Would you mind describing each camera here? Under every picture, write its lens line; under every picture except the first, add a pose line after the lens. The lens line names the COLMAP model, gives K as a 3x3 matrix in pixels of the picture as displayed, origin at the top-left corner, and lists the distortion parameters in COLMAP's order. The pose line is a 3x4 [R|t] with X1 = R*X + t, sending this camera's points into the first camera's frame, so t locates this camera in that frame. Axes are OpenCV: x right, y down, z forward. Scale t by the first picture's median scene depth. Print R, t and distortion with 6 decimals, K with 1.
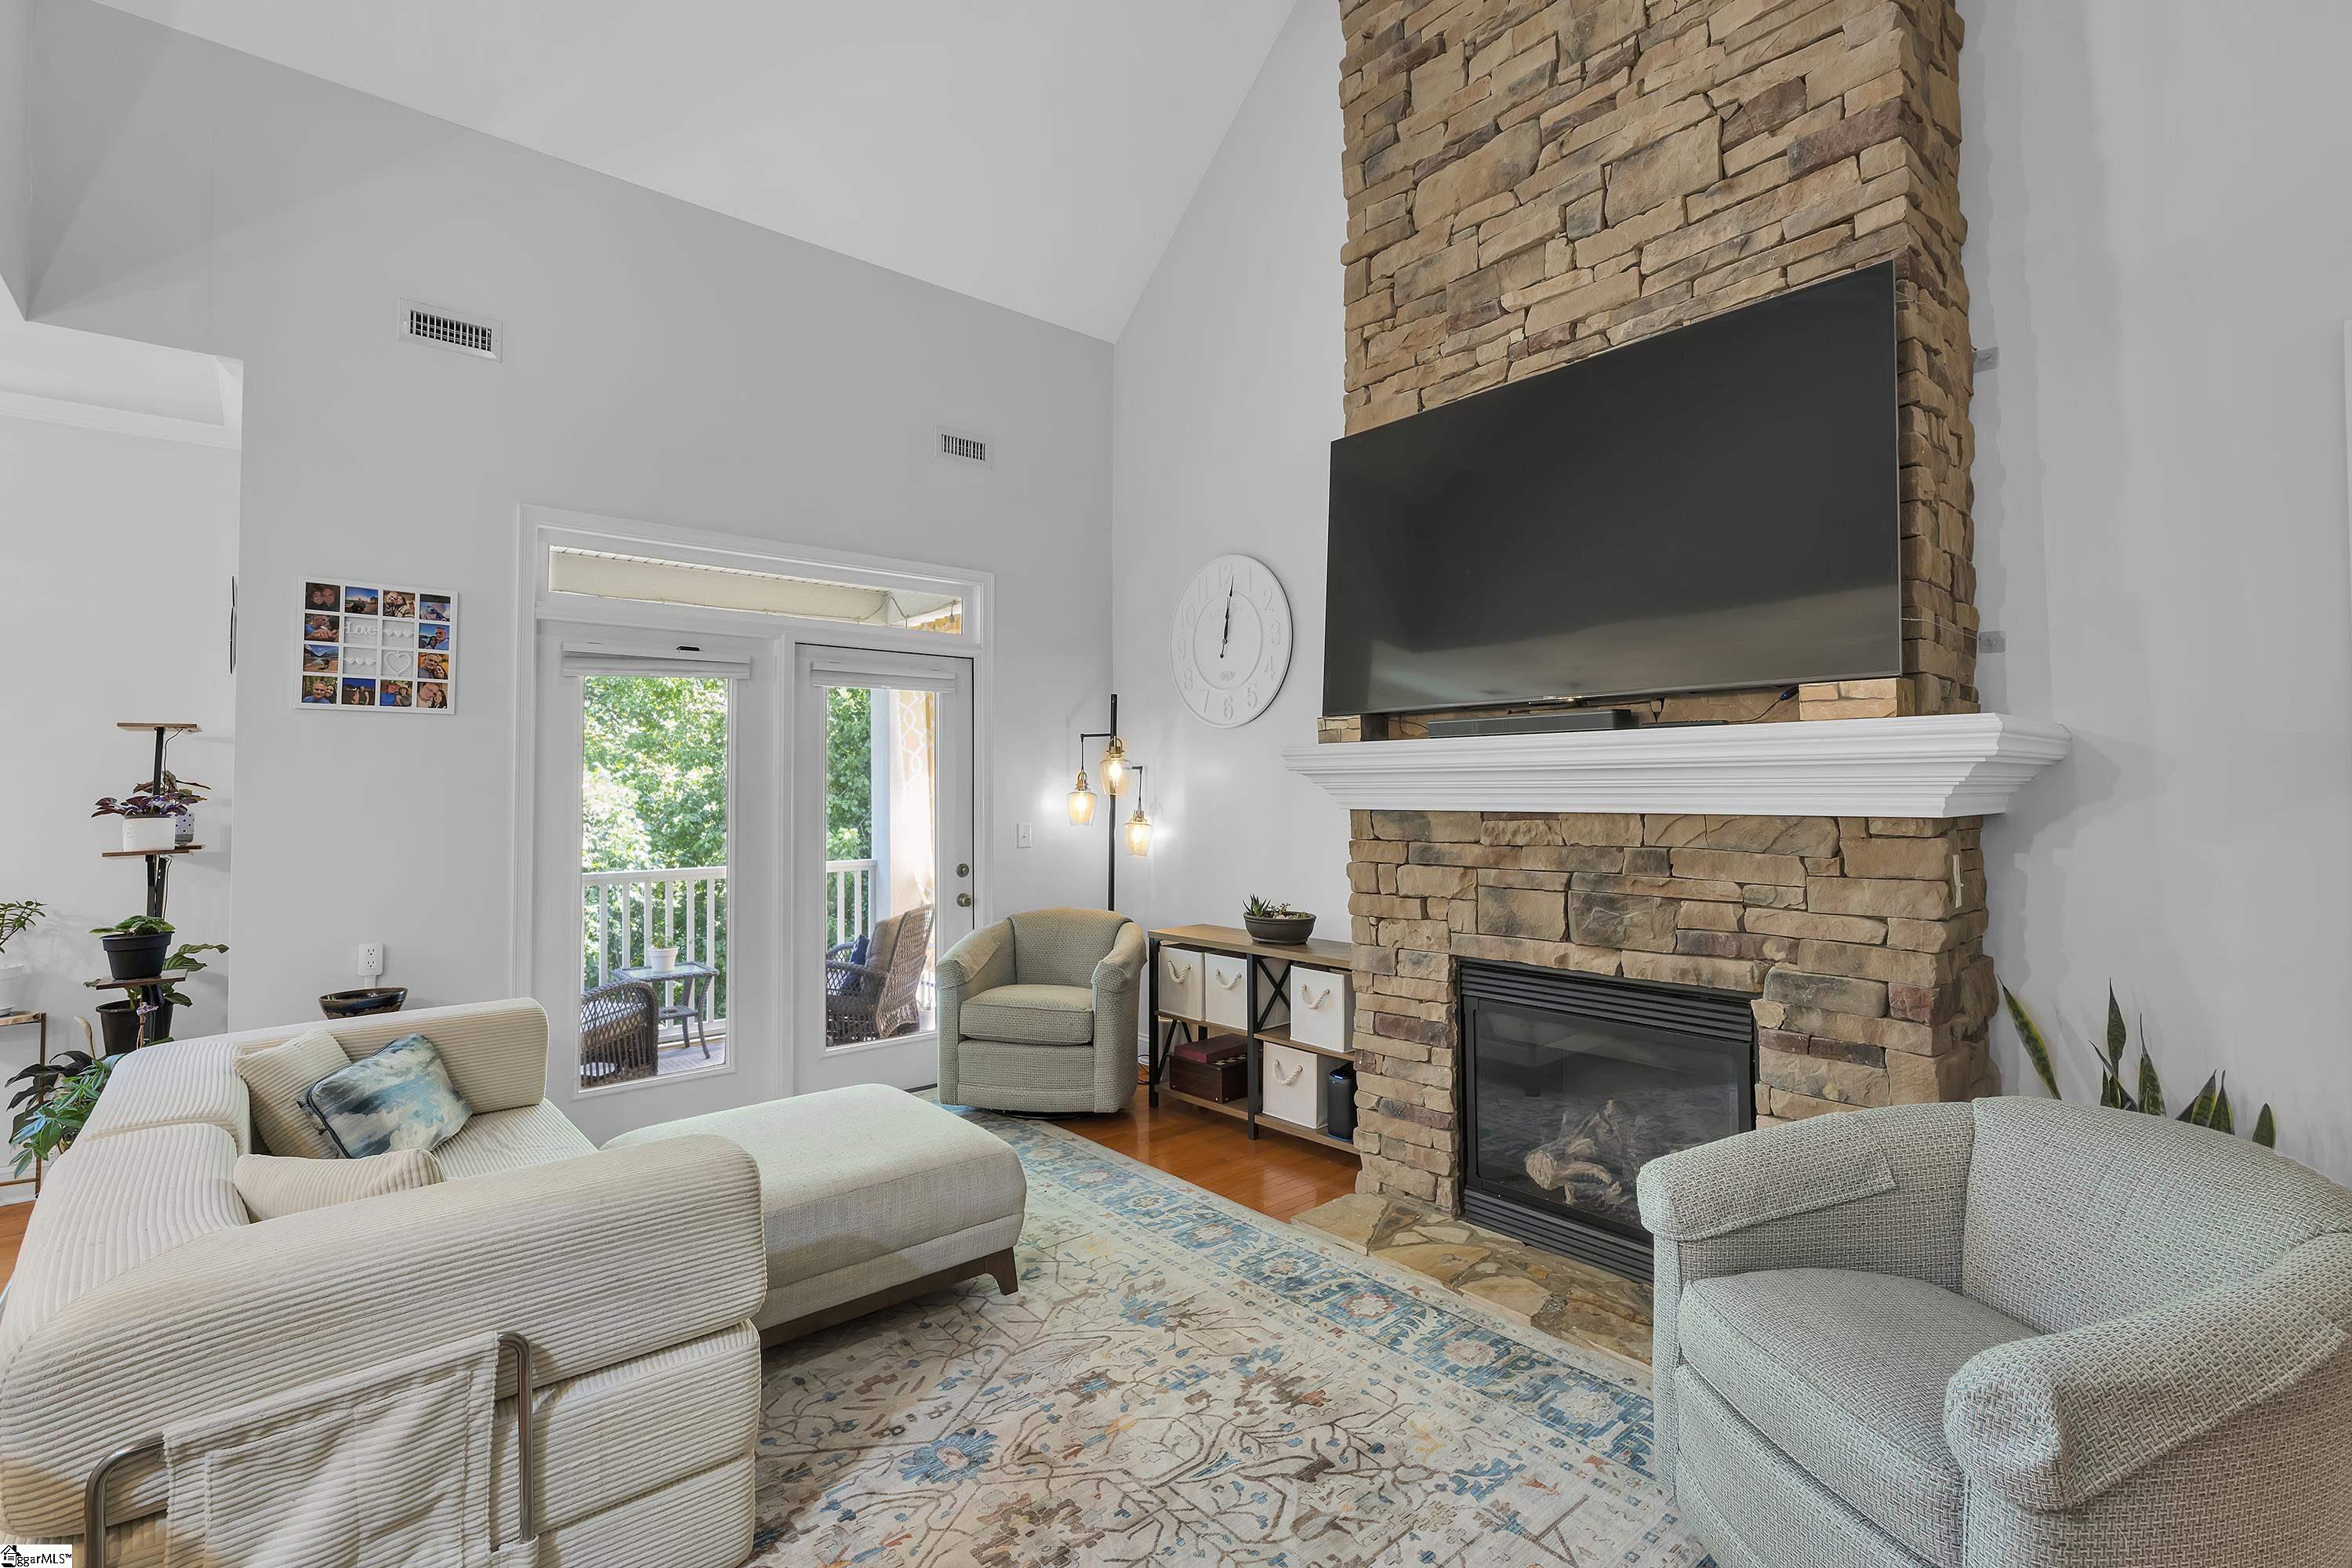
lens RADIAL K [[1068.8, 0, 1177.1], [0, 1068.8, 786.8], [0, 0, 1]] dist [0.002177, 0.000201]
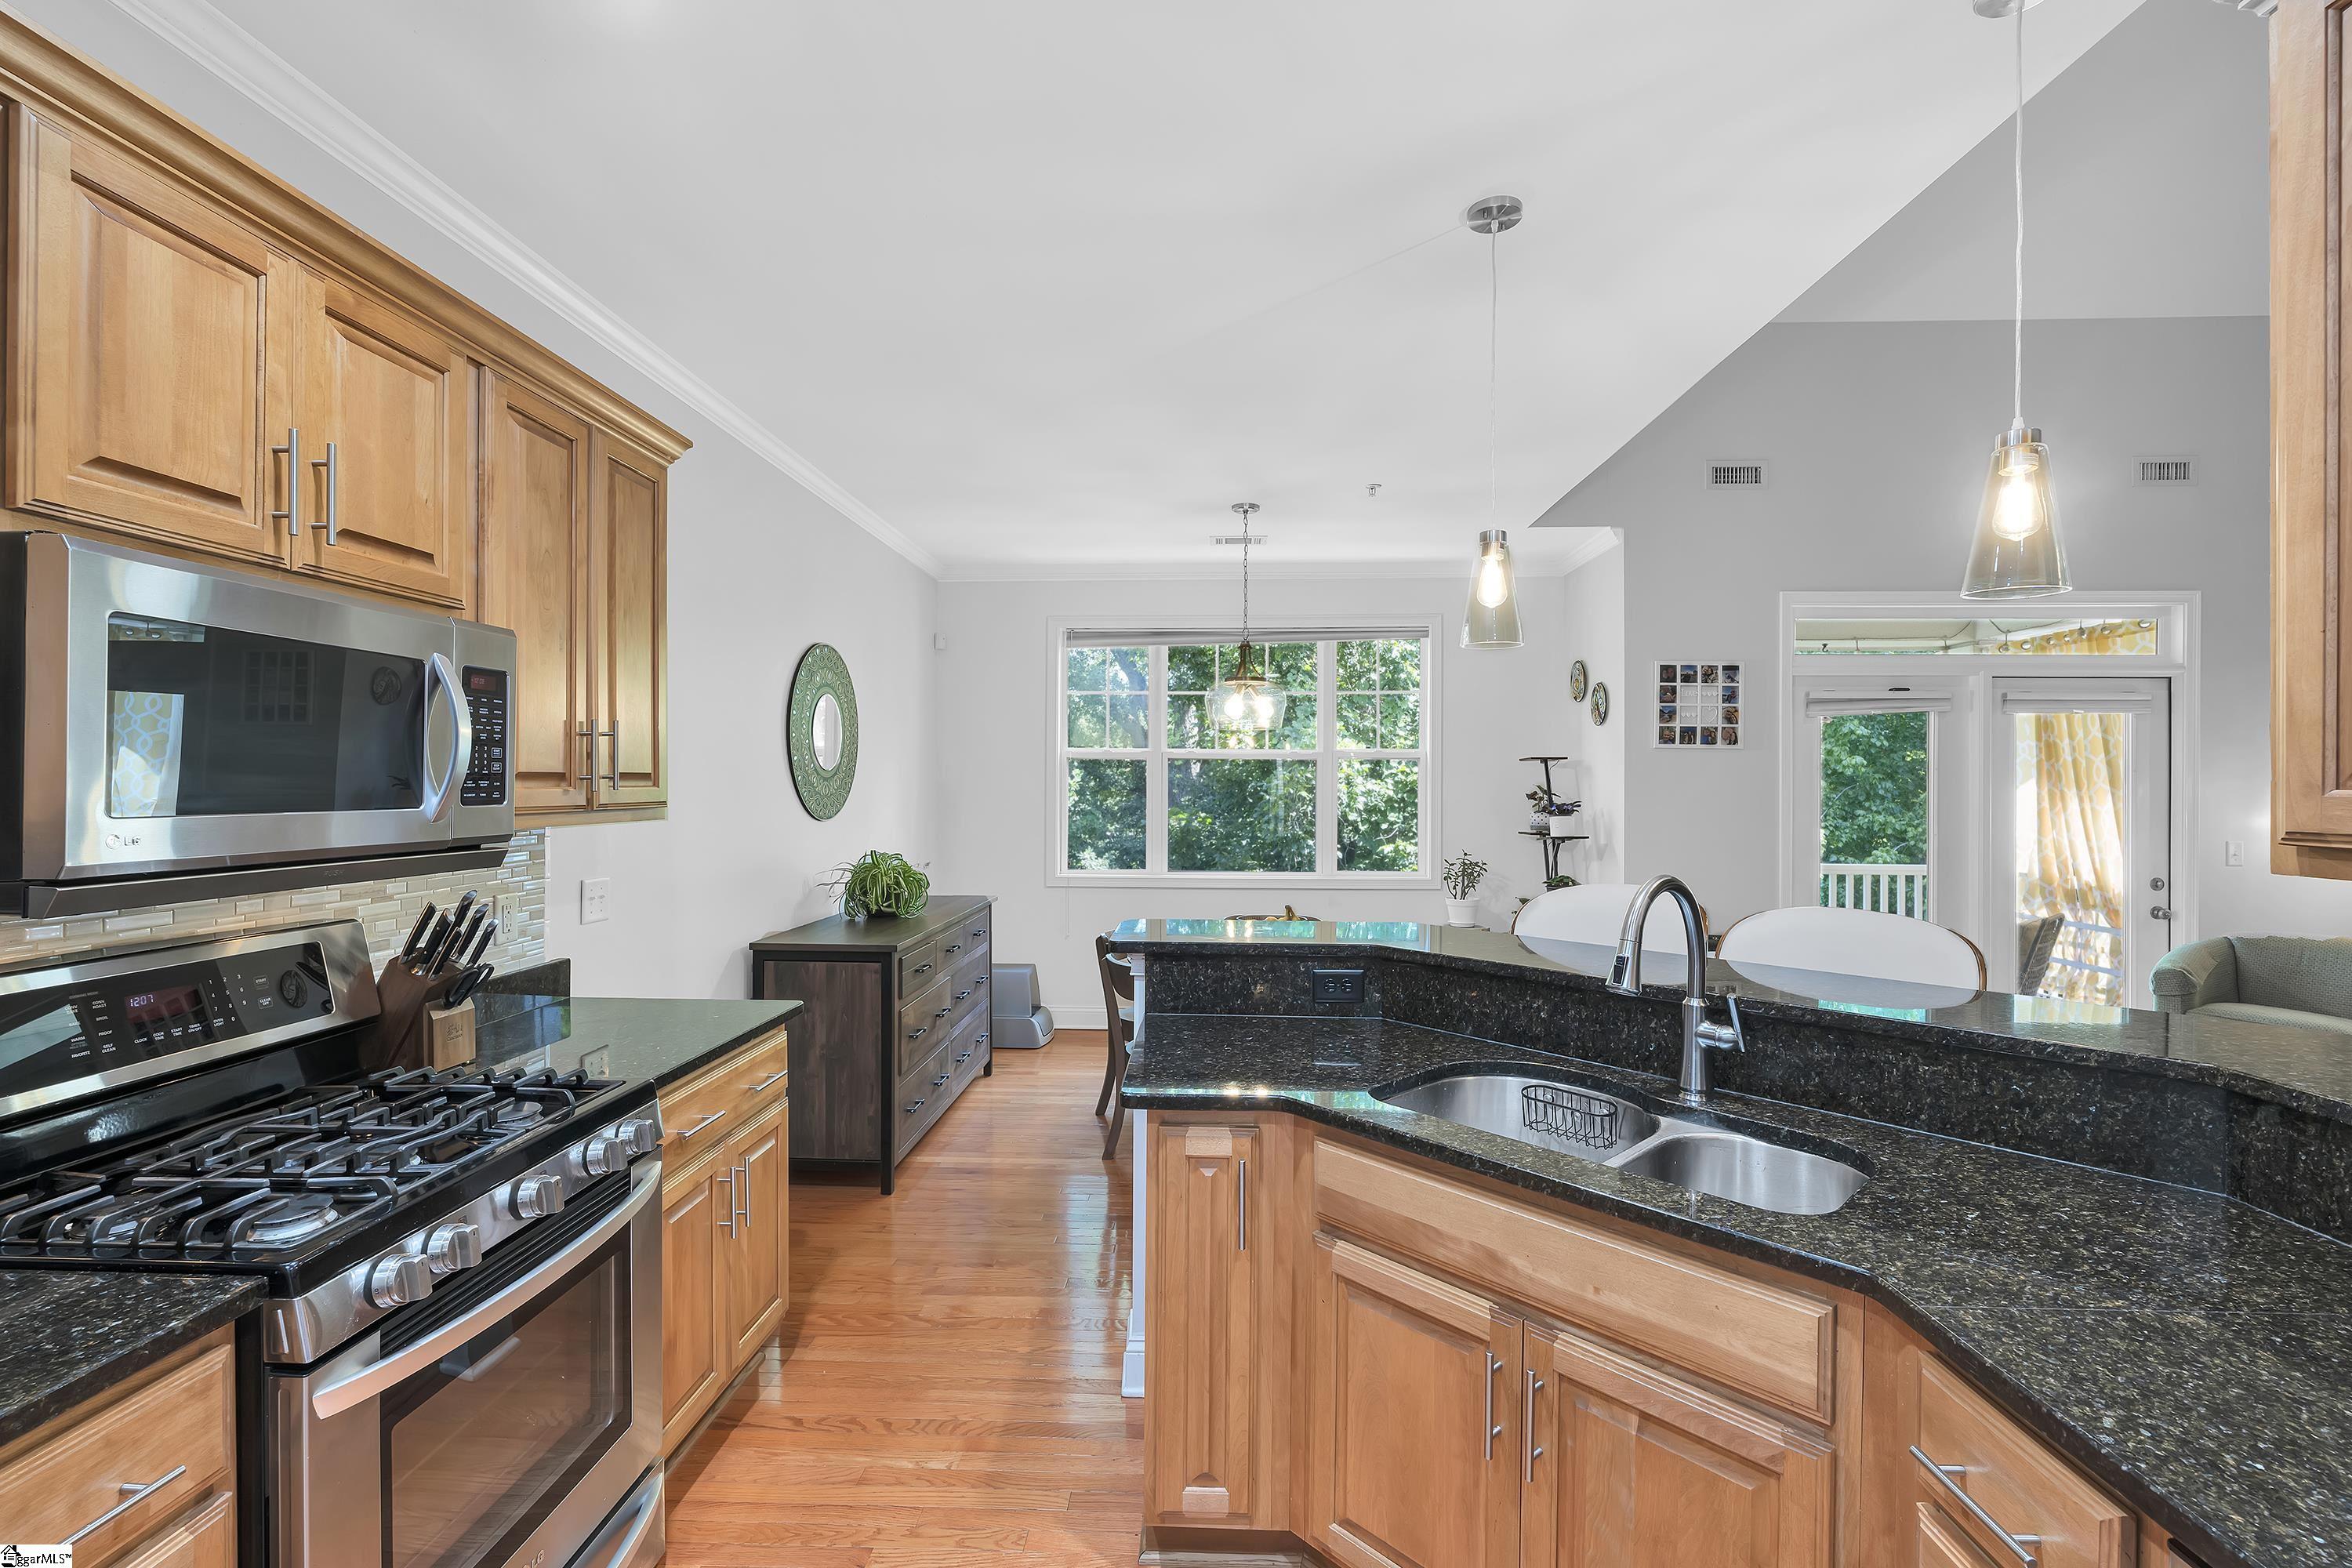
lens RADIAL K [[1068.8, 0, 1175.3], [0, 1068.8, 787.2], [0, 0, 1]] dist [0.002177, 0.000201]
pose [[0.730195, 0.015243, -0.683069, -0.263605], [-0.007804, 0.999872, 0.013970, -0.031495], [0.683195, -0.004870, 0.730220, -0.560685]]
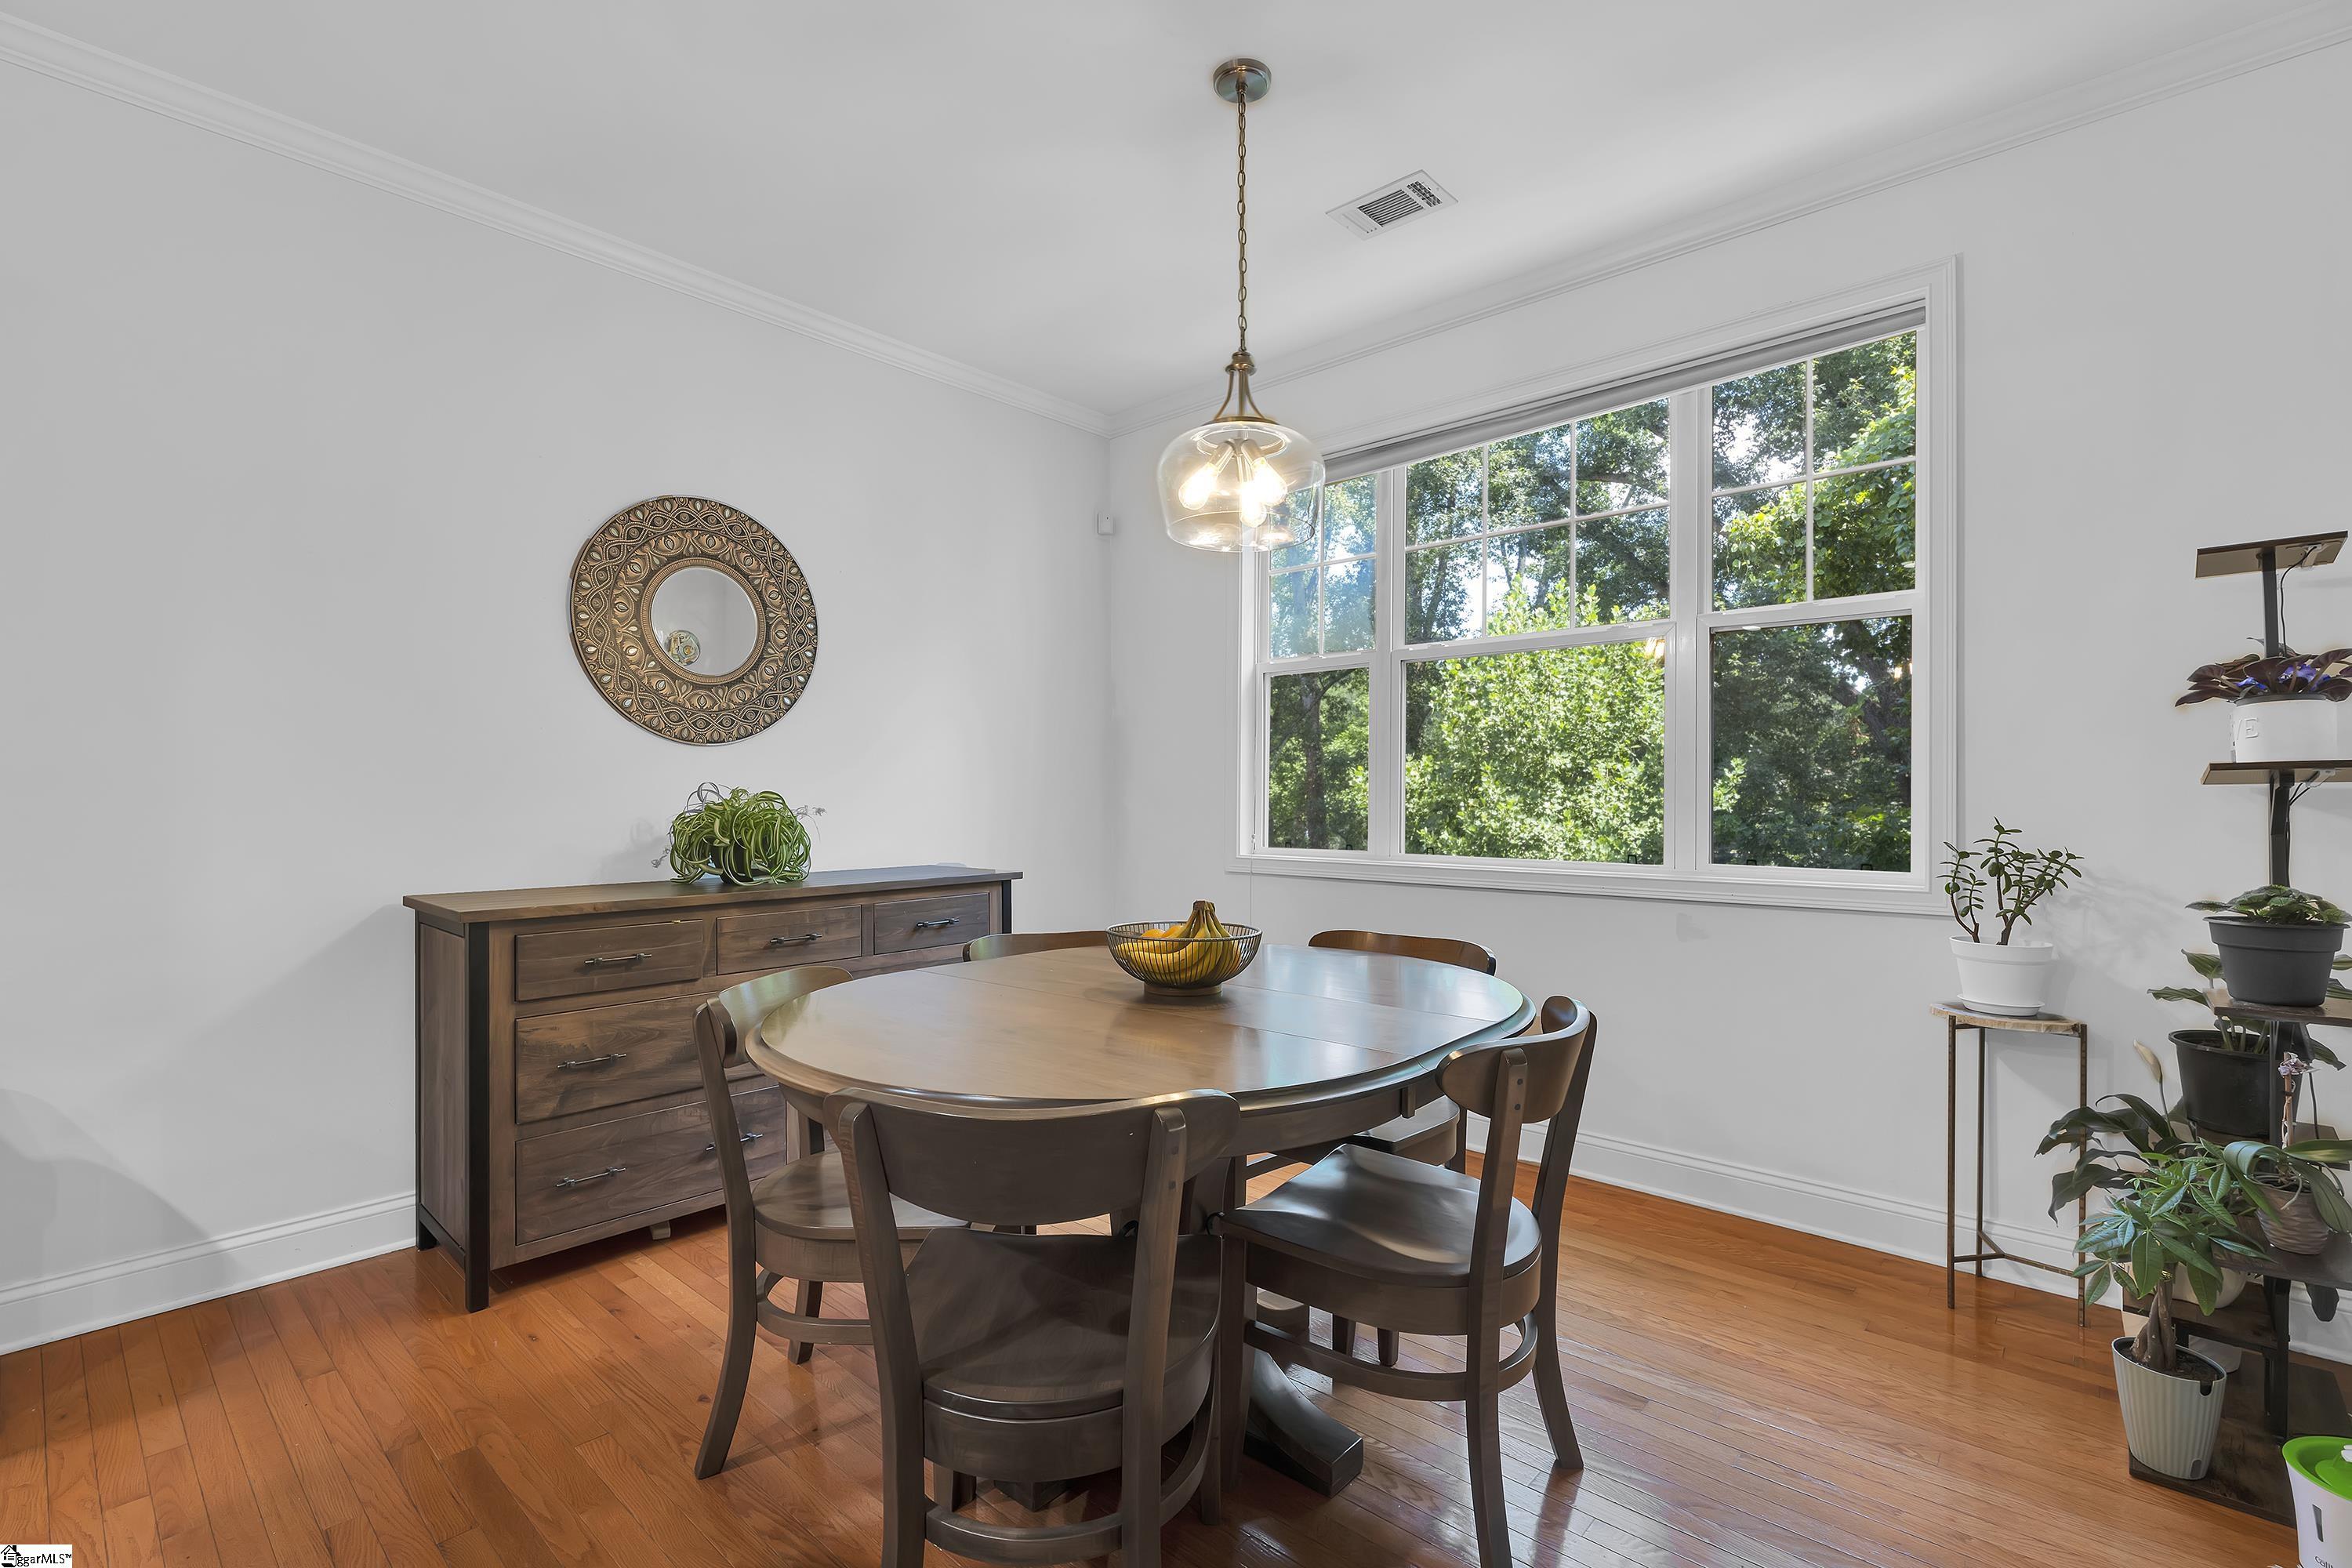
lens RADIAL K [[1068.8, 0, 1163.7], [0, 1068.8, 795.1], [0, 0, 1]] dist [0.002177, 0.000201]
pose [[0.102222, 0.007808, -0.994731, -0.453763], [0.004845, 0.999953, 0.008347, 0.061856], [0.994750, -0.005672, 0.102179, 0.367637]]
